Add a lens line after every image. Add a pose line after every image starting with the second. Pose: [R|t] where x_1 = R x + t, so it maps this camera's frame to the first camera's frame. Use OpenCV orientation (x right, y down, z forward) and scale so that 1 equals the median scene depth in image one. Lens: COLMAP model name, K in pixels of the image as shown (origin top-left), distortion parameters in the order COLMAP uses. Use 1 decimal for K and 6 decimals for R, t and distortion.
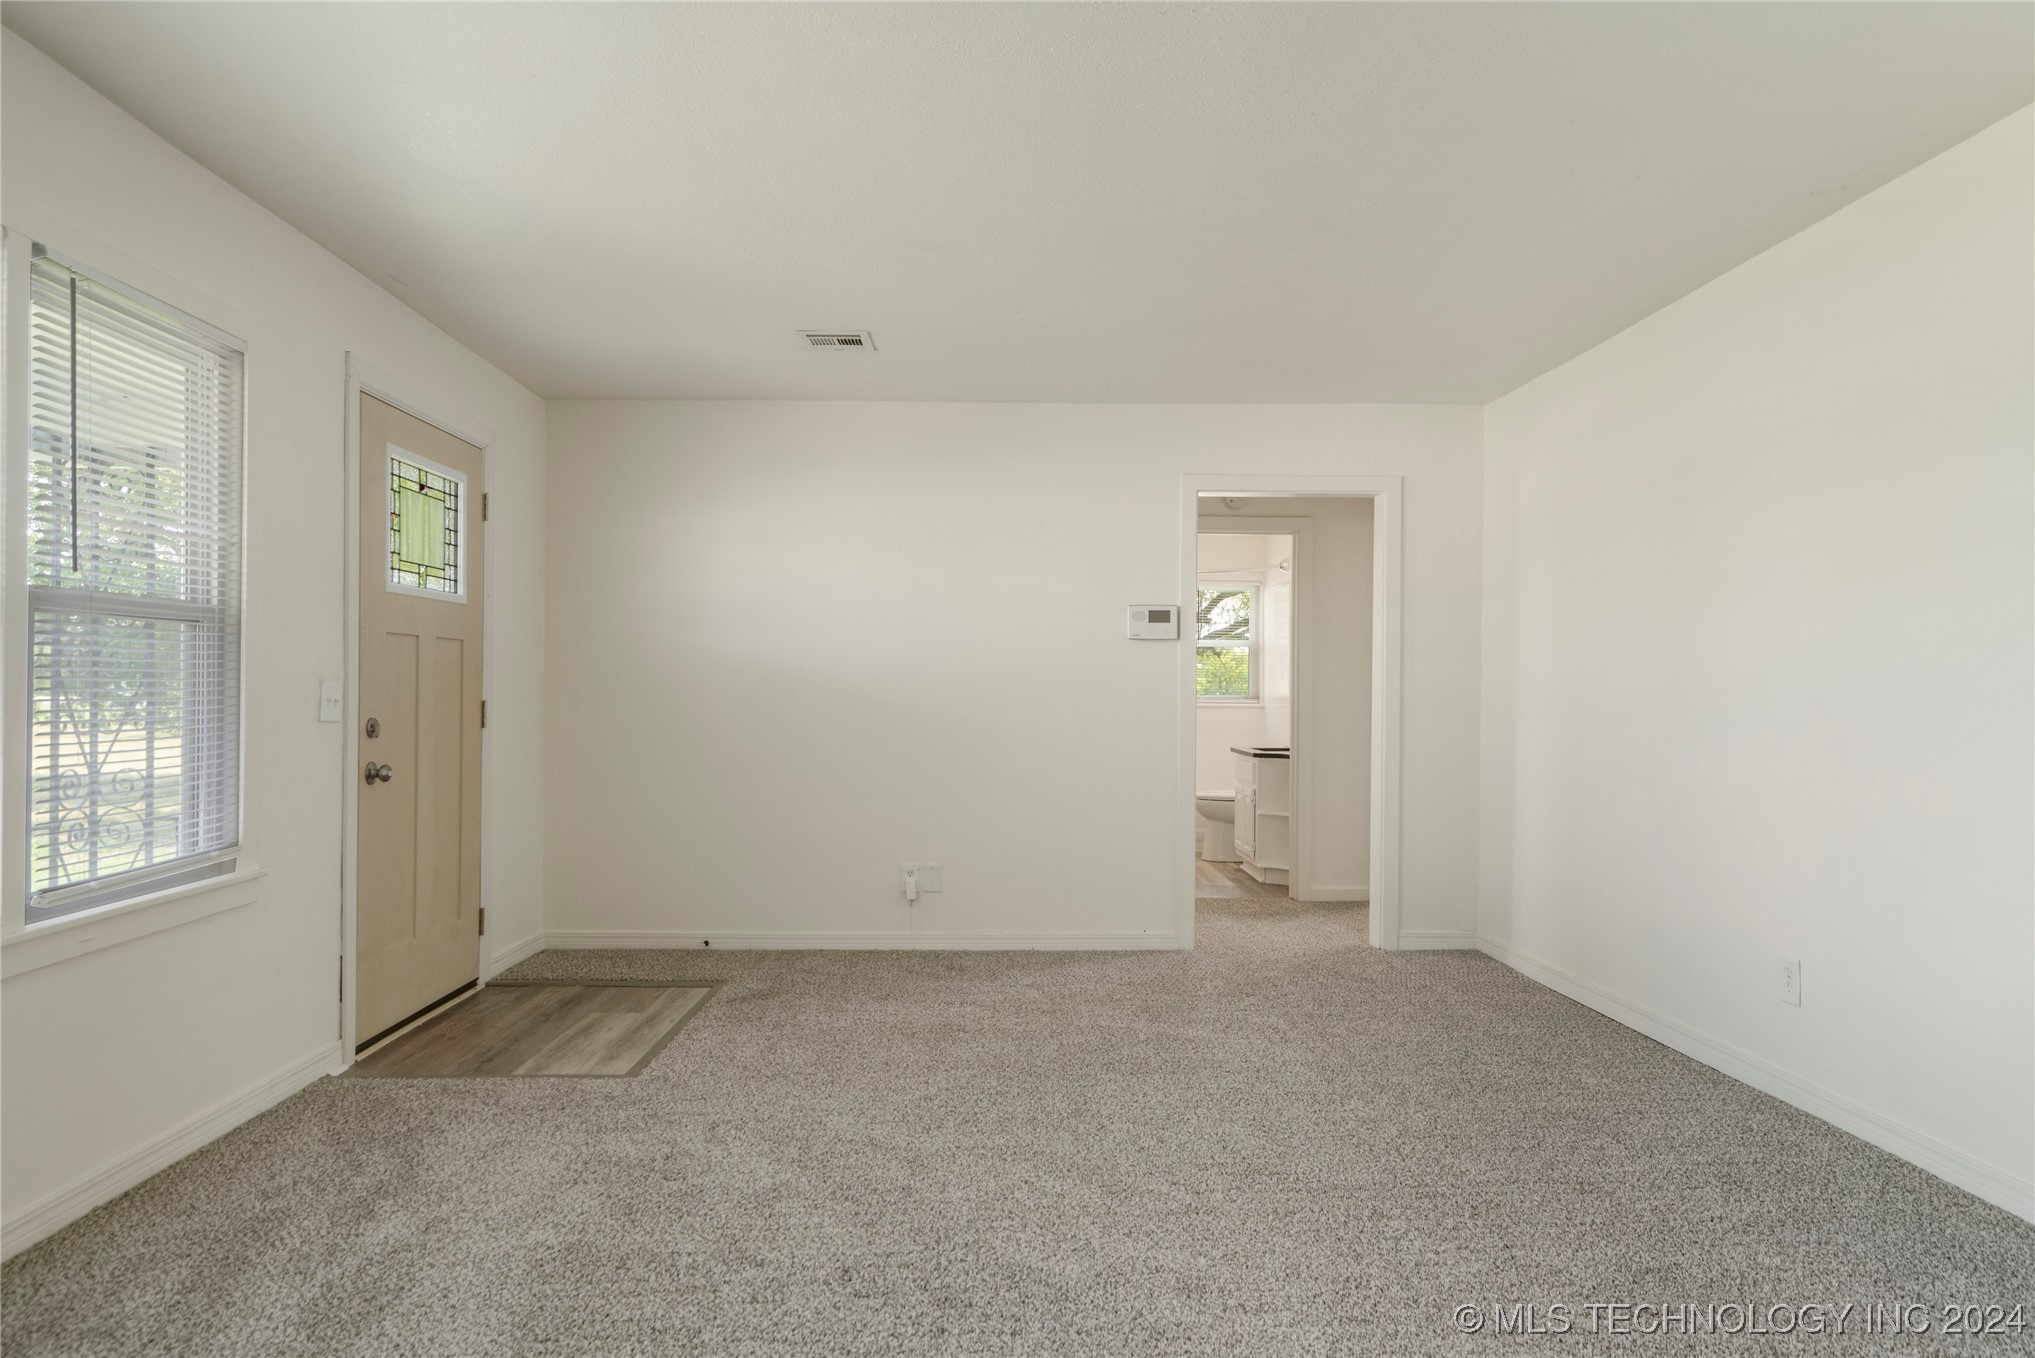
lens RADIAL K [[1214.9, 0, 1017.5], [0, 1214.9, 679.0], [0, 0, 1]] dist [0.007155, 0.000469]
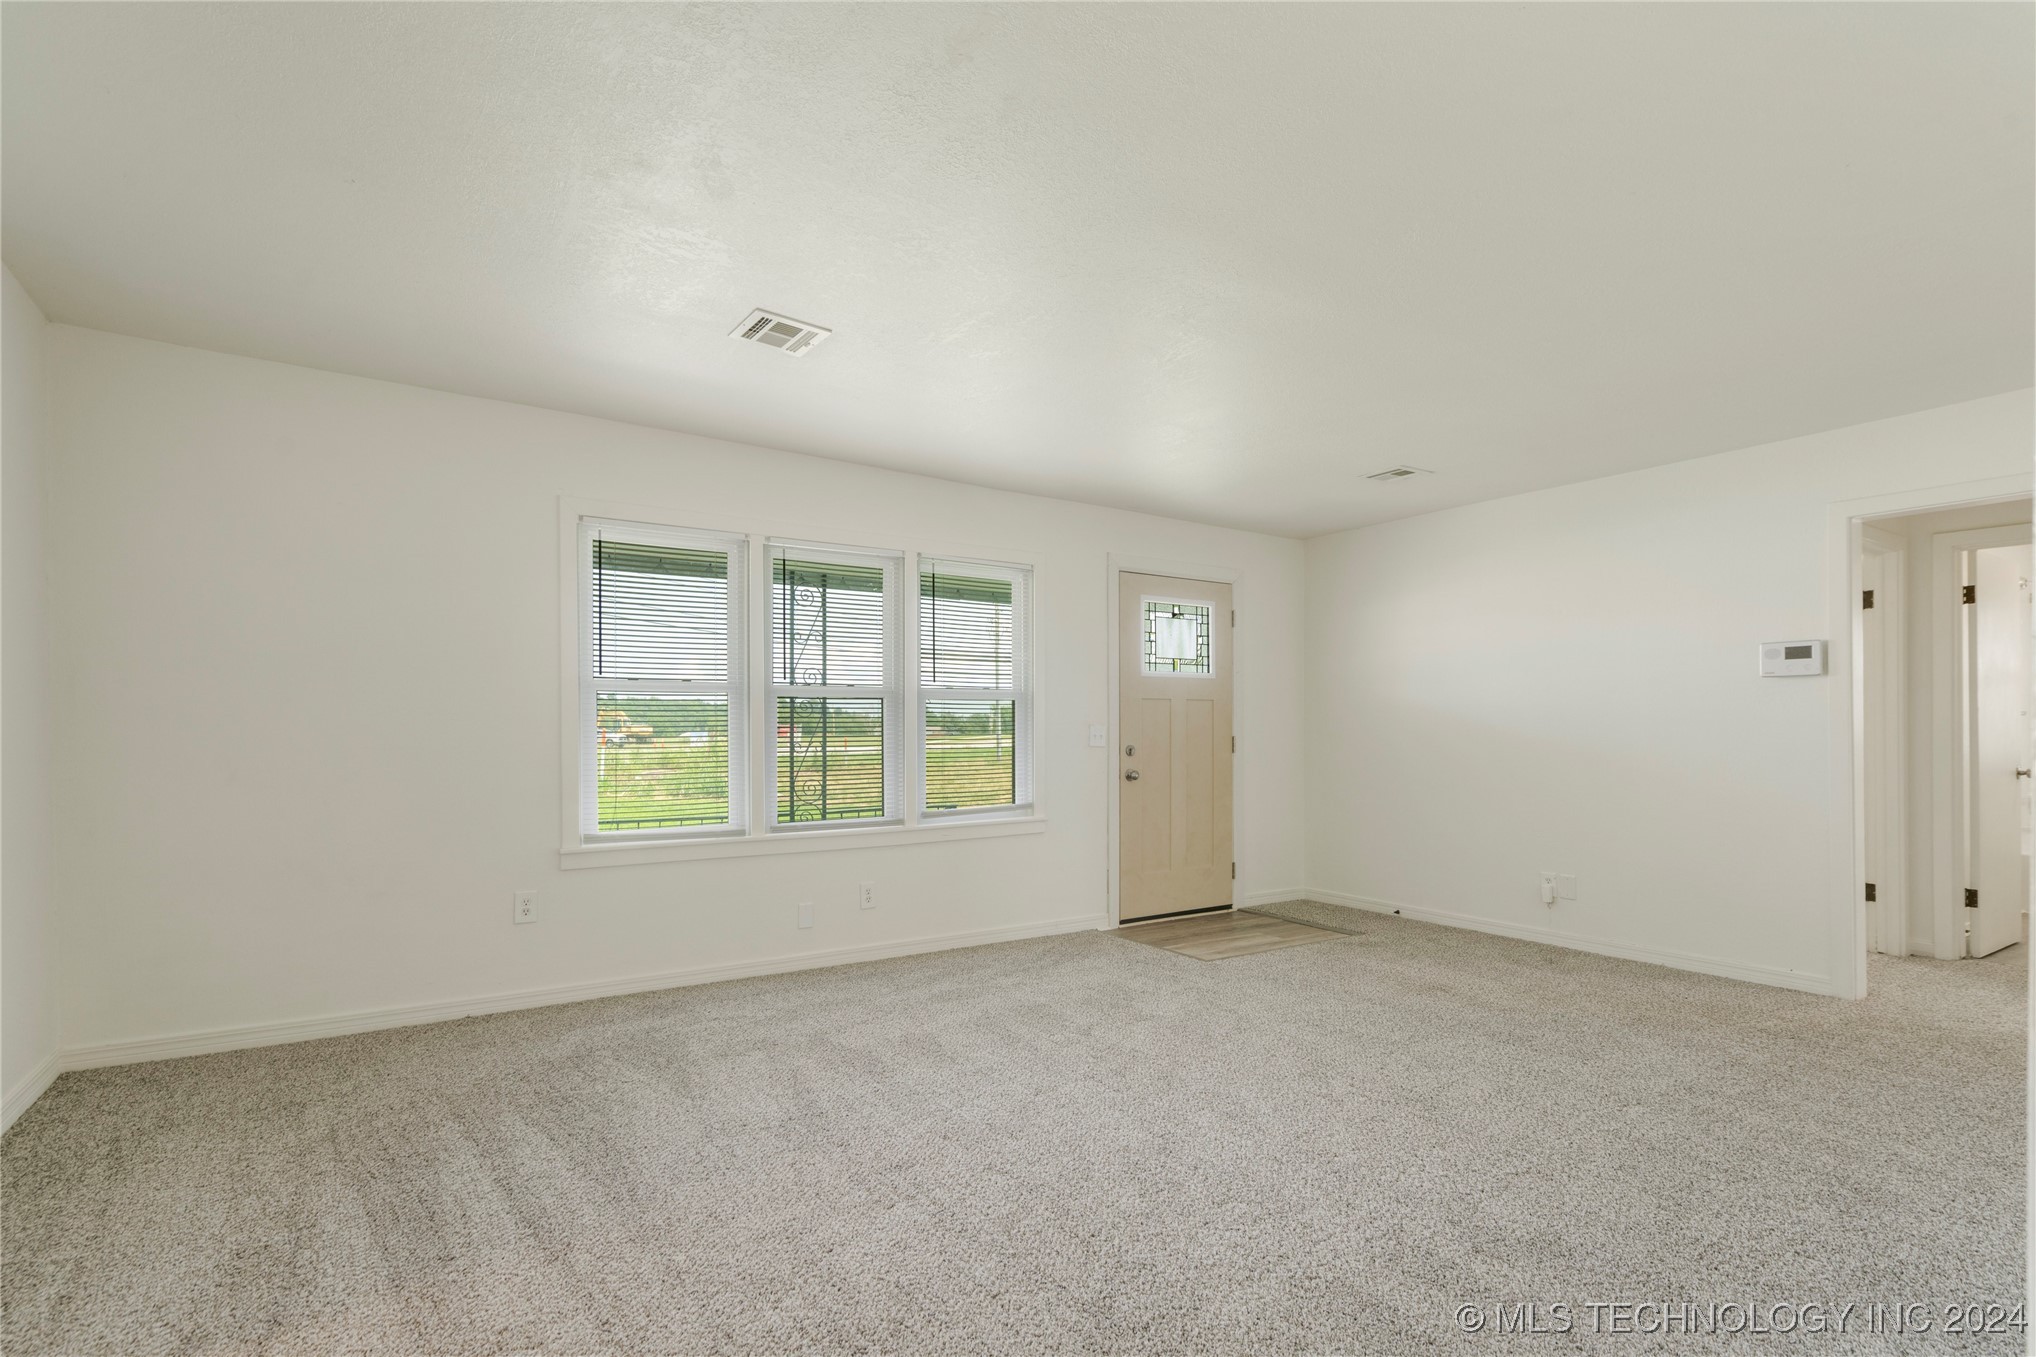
lens RADIAL K [[956.3, 0, 1025.9], [0, 956.3, 709.7], [0, 0, 1]] dist [-0.002556, -0.000983]
pose [[0.546382, -0.021565, -0.837259, 0.590973], [0.011397, 0.999767, -0.018313, 0.002750], [0.837459, 0.000464, 0.546500, 0.069170]]
